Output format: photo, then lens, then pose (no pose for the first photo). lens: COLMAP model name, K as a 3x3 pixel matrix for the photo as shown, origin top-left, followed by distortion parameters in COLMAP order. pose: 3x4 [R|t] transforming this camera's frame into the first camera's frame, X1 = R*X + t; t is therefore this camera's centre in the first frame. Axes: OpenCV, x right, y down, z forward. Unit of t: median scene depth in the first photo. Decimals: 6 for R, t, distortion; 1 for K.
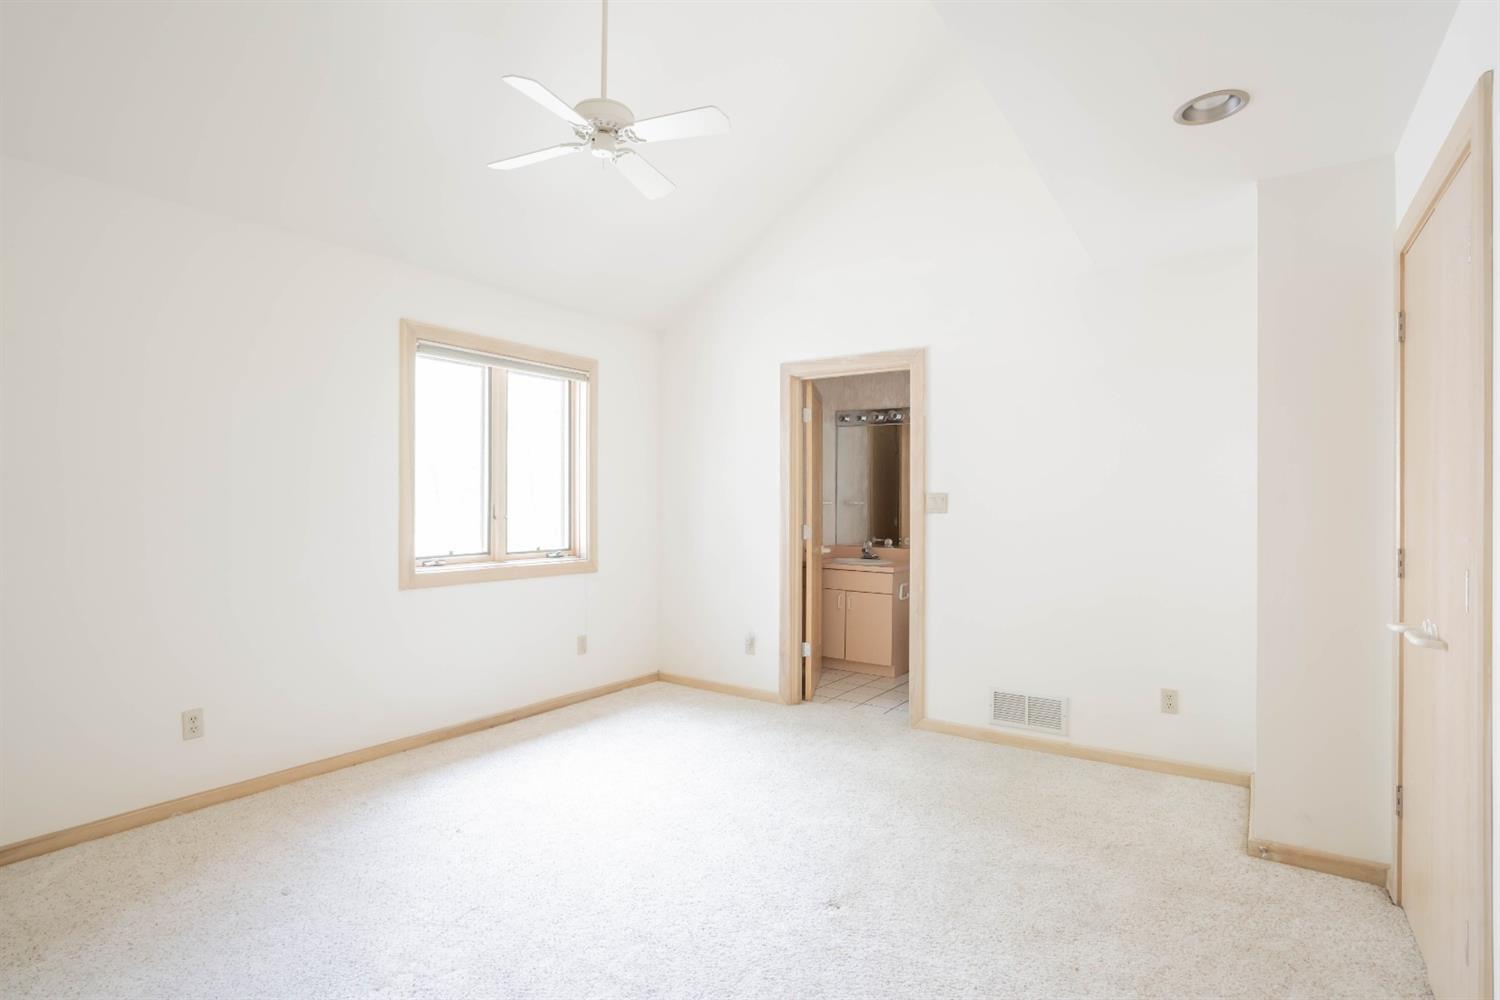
lens RADIAL K [[737.2, 0, 750.0], [0, 737.2, 500.0], [0, 0, 1]] dist [-0.000413, -0.000169]
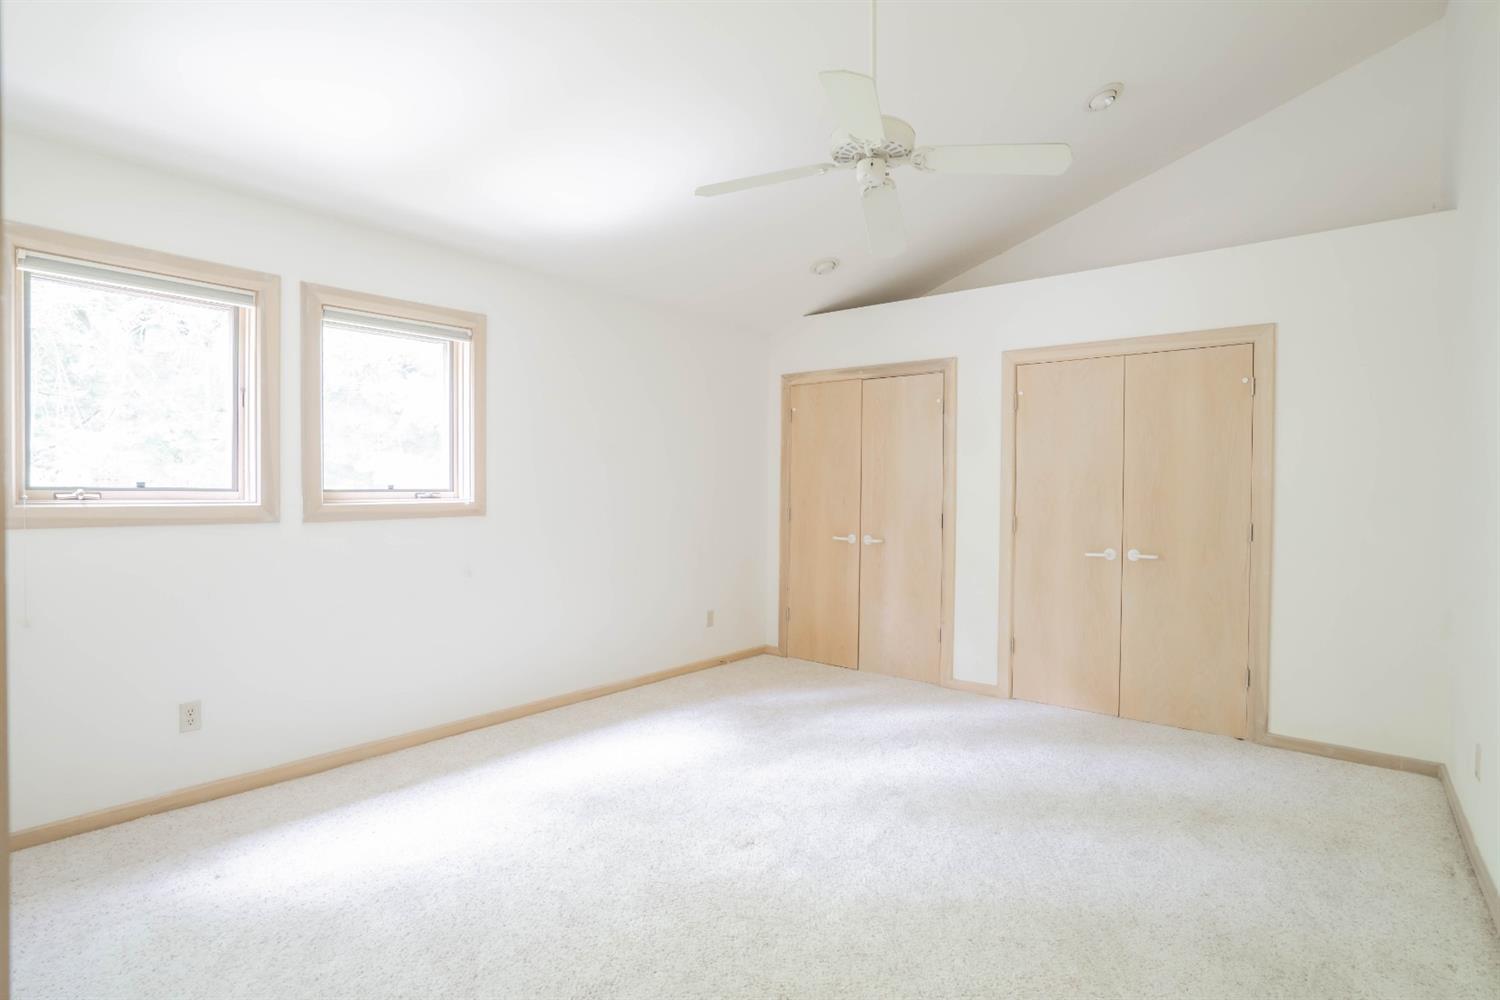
lens RADIAL K [[737.2, 0, 750.0], [0, 737.2, 500.0], [0, 0, 1]] dist [-0.000413, -0.000169]
pose [[0.996822, 0.001549, -0.079647, 0.129214], [-0.000230, 0.999863, 0.016562, 0.000734], [0.079662, -0.016491, 0.996686, 0.178358]]
